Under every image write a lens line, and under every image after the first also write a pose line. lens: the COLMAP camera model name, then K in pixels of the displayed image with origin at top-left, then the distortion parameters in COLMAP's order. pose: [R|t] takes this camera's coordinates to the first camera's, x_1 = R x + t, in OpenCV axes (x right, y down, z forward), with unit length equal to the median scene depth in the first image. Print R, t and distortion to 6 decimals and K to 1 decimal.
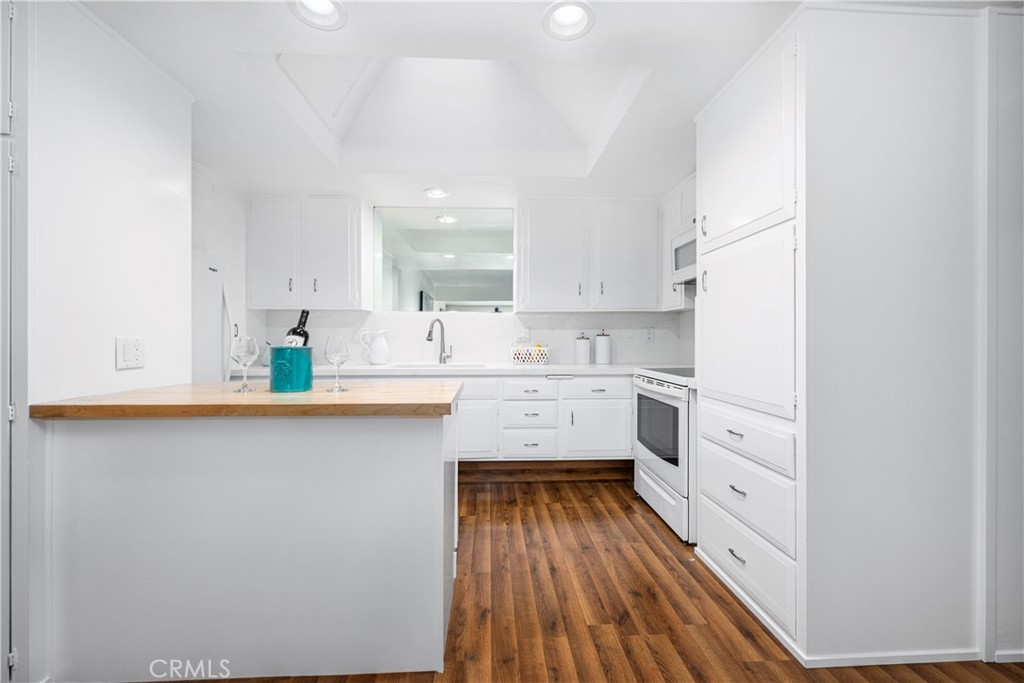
lens RADIAL K [[410.6, 0, 498.0], [0, 410.6, 347.2], [0, 0, 1]] dist [-0.001269, -0.000234]
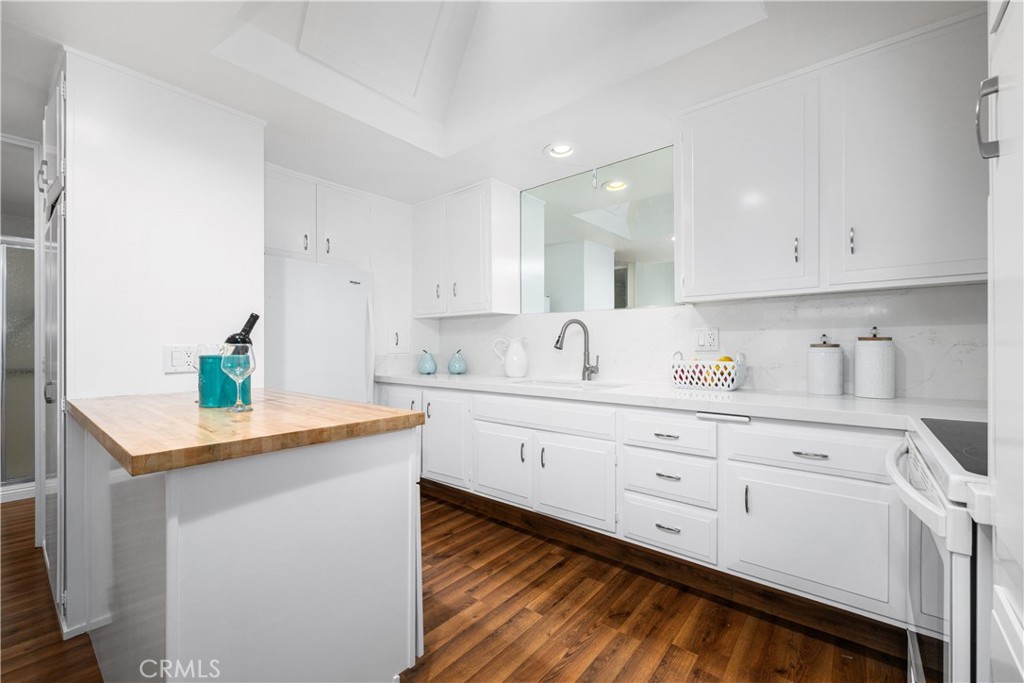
lens RADIAL K [[410.6, 0, 510.2], [0, 410.6, 351.0], [0, 0, 1]] dist [-0.001269, -0.000234]
pose [[0.751946, 0.006946, -0.659189, 0.292830], [-0.012211, 0.999920, -0.003393, -0.008975], [0.659112, 0.010601, 0.751970, 0.408459]]
